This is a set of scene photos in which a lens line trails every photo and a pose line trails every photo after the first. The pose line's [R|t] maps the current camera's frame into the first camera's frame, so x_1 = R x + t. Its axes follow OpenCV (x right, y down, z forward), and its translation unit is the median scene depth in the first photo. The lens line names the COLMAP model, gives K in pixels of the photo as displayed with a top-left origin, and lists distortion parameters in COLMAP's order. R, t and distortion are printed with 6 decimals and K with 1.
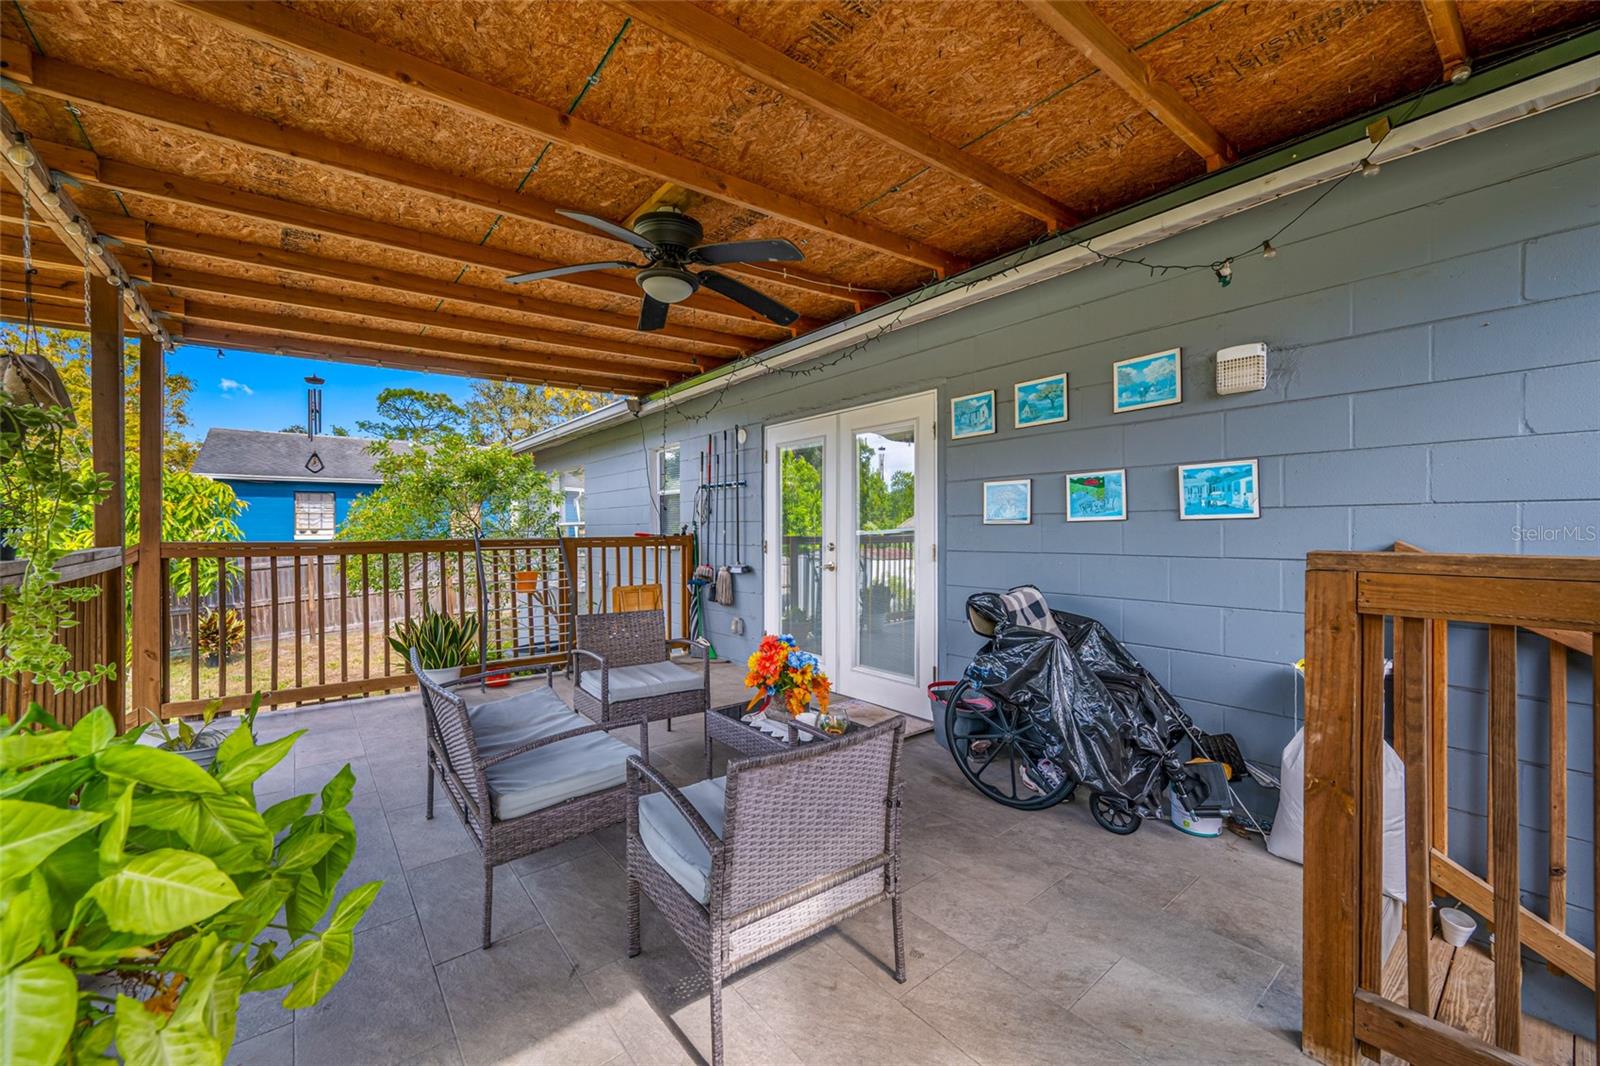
lens RADIAL K [[643.1, 0, 794.2], [0, 643.1, 532.0], [0, 0, 1]] dist [-0.001011, 0.000086]
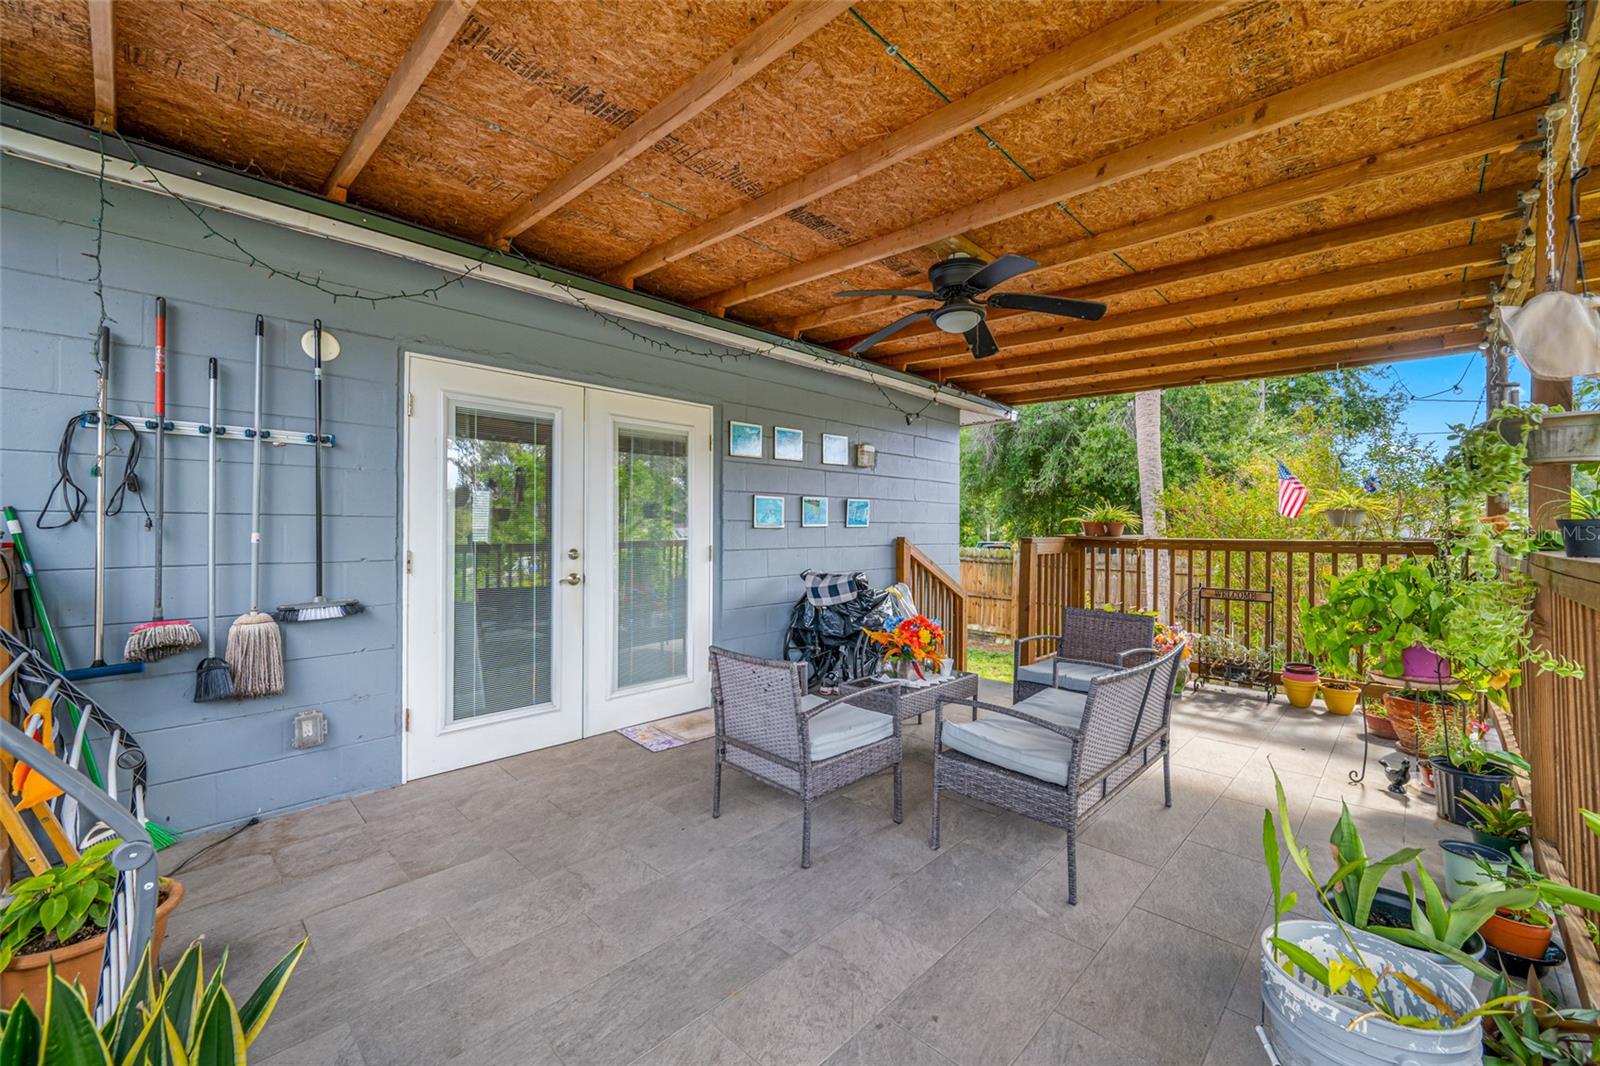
lens RADIAL K [[643.1, 0, 794.2], [0, 643.1, 532.0], [0, 0, 1]] dist [-0.001011, 0.000086]
pose [[-0.138540, 0.006855, 0.990333, -0.750313], [0.010062, 0.999934, -0.005514, 0.003613], [-0.990306, 0.009201, -0.138600, 0.843376]]
